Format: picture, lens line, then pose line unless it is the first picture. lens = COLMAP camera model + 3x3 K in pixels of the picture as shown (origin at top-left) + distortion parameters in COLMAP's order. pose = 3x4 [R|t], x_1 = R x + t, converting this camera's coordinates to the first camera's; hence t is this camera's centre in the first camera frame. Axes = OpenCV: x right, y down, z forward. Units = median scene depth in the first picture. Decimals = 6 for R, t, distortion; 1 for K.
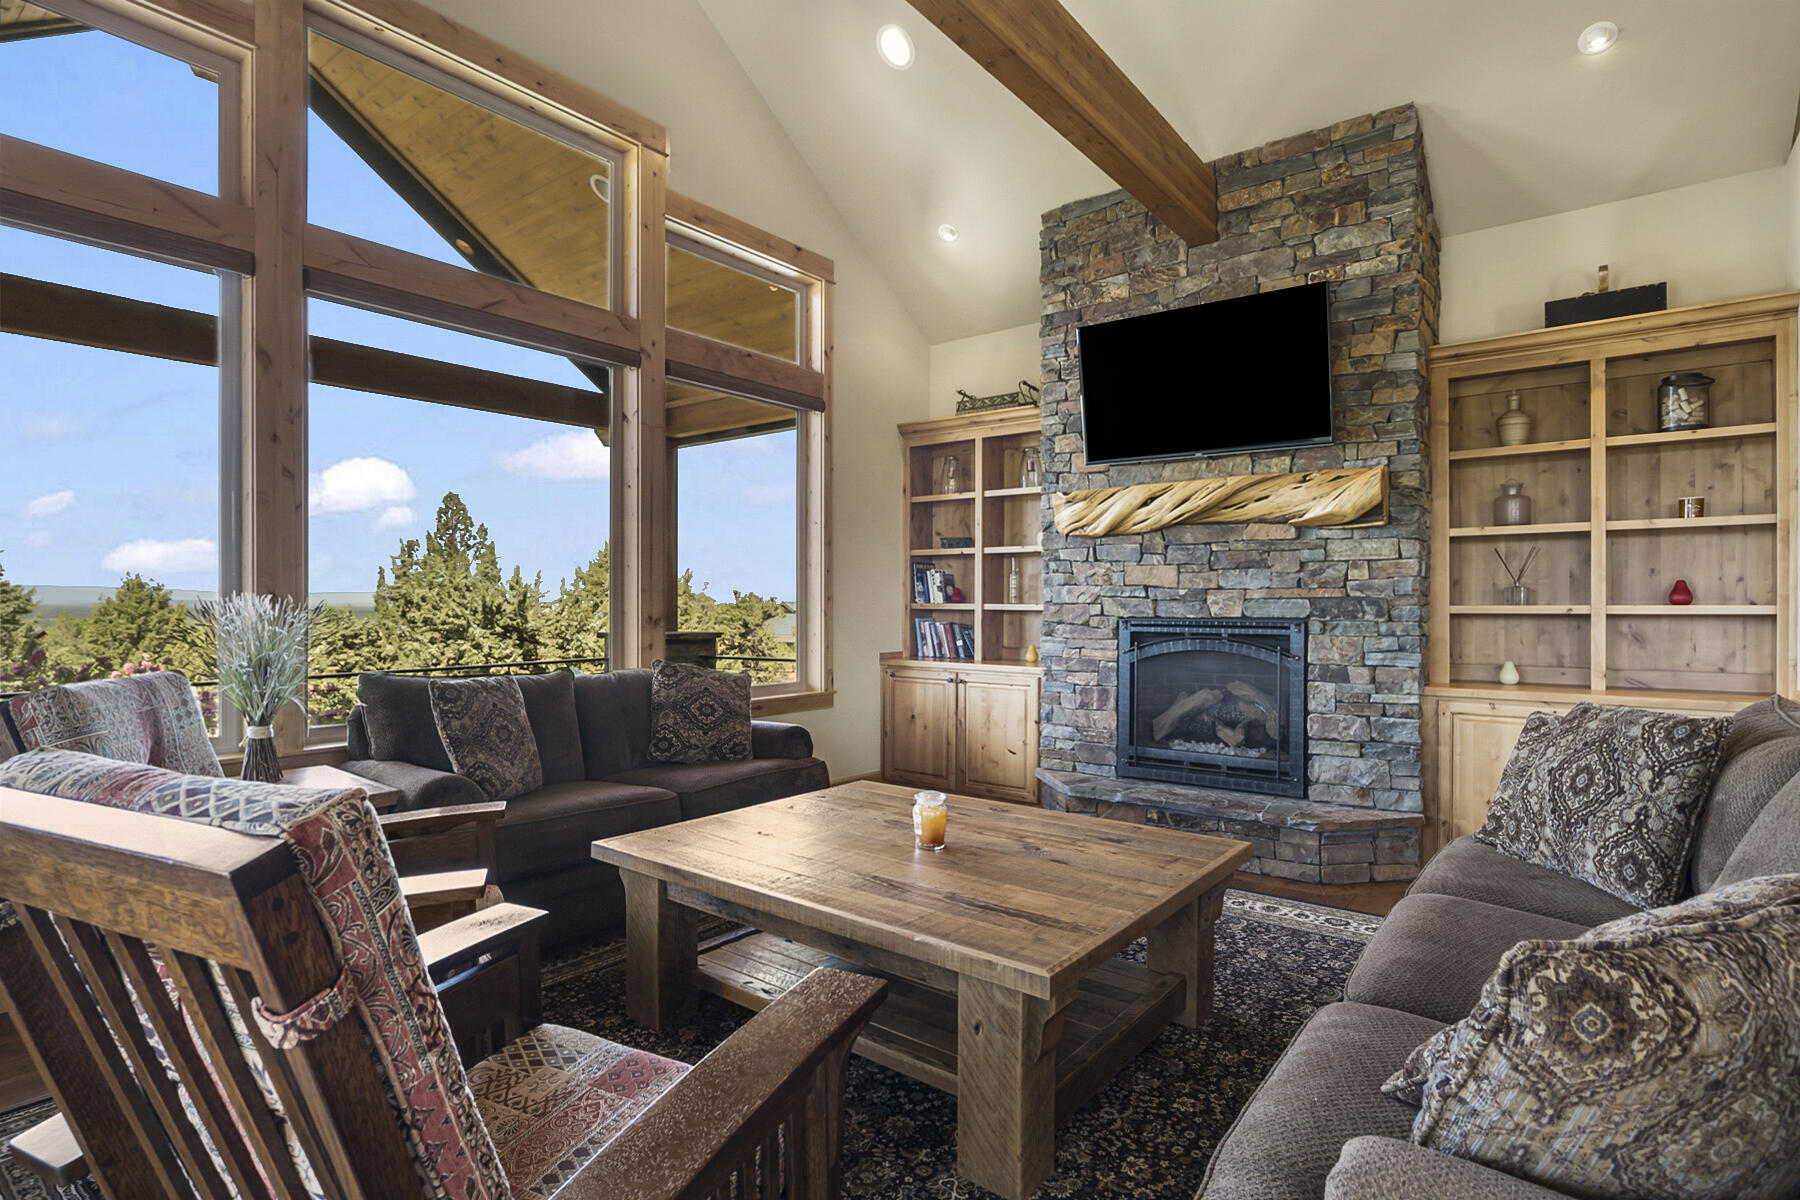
lens RADIAL K [[910.4, 0, 900.0], [0, 910.4, 600.0], [0, 0, 1]] dist [-0.025403, 0.018777]
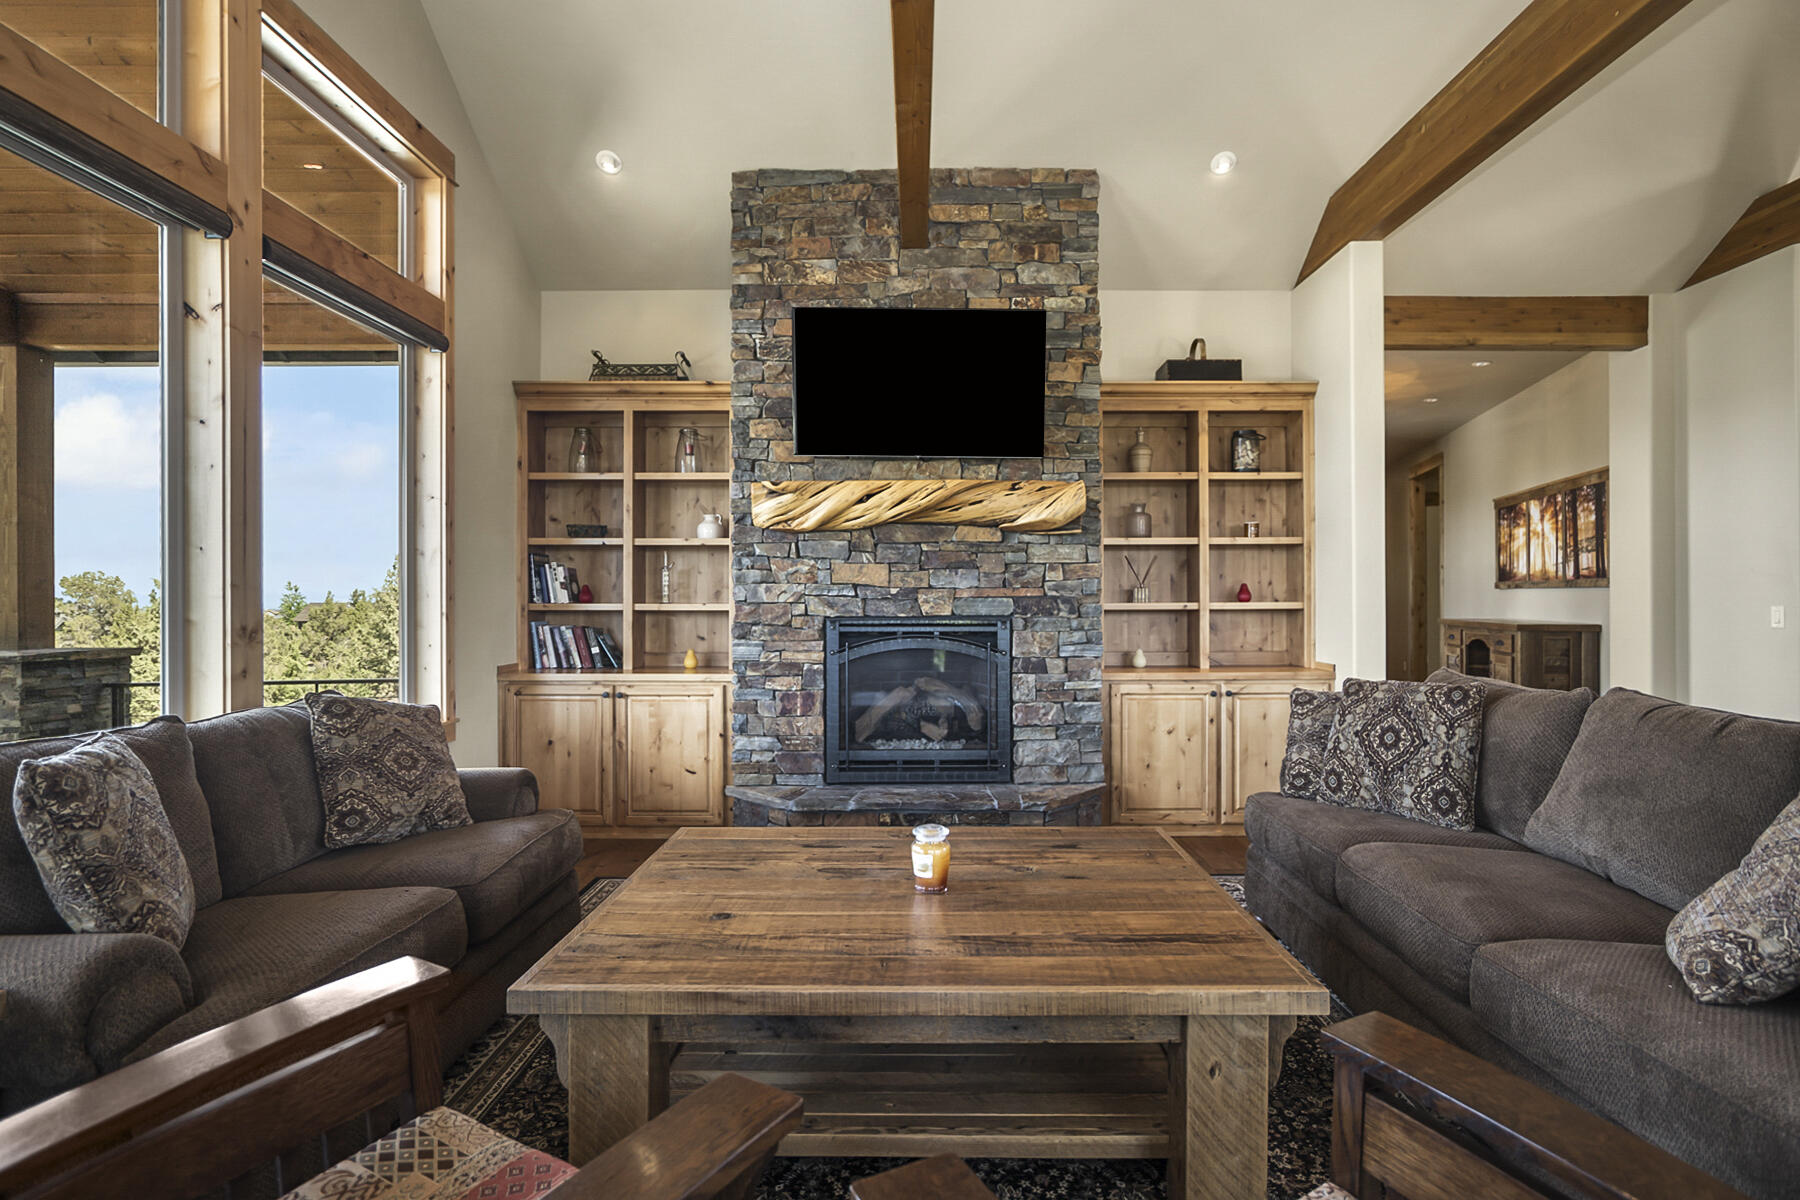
lens RADIAL K [[920.5, 0, 926.4], [0, 920.5, 596.4], [0, 0, 1]] dist [-0.025739, 0.016316]
pose [[0.784753, -0.001035, 0.619808, -0.301228], [0.001513, 0.999999, -0.000246, -0.002799], [-0.619807, 0.001131, 0.784753, 0.192388]]
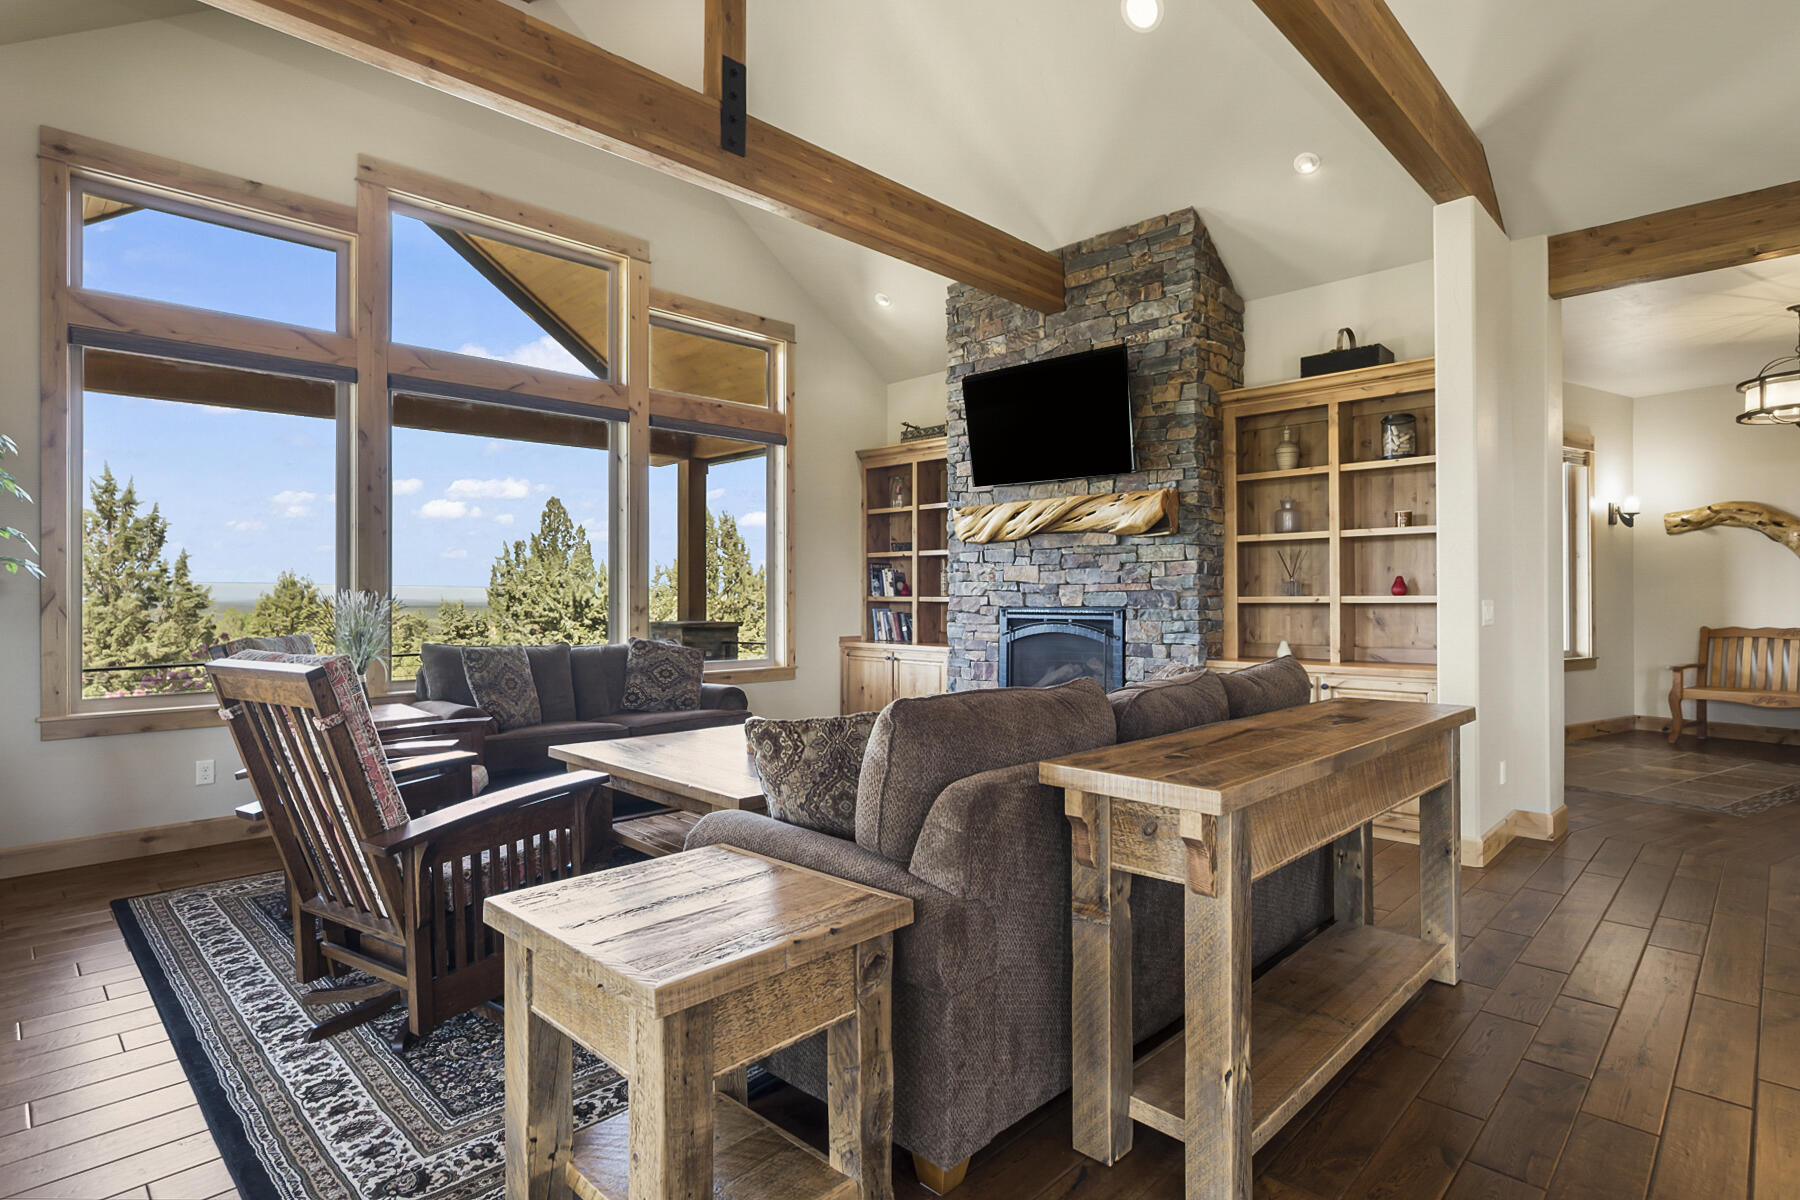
lens RADIAL K [[918.9, 0, 892.9], [0, 918.9, 586.6], [0, 0, 1]] dist [-0.034237, 0.045056]
pose [[0.992877, -0.003896, -0.119077, 0.268778], [0.002851, 0.999956, -0.008943, 0.002088], [0.119107, 0.008540, 0.992845, -0.309942]]
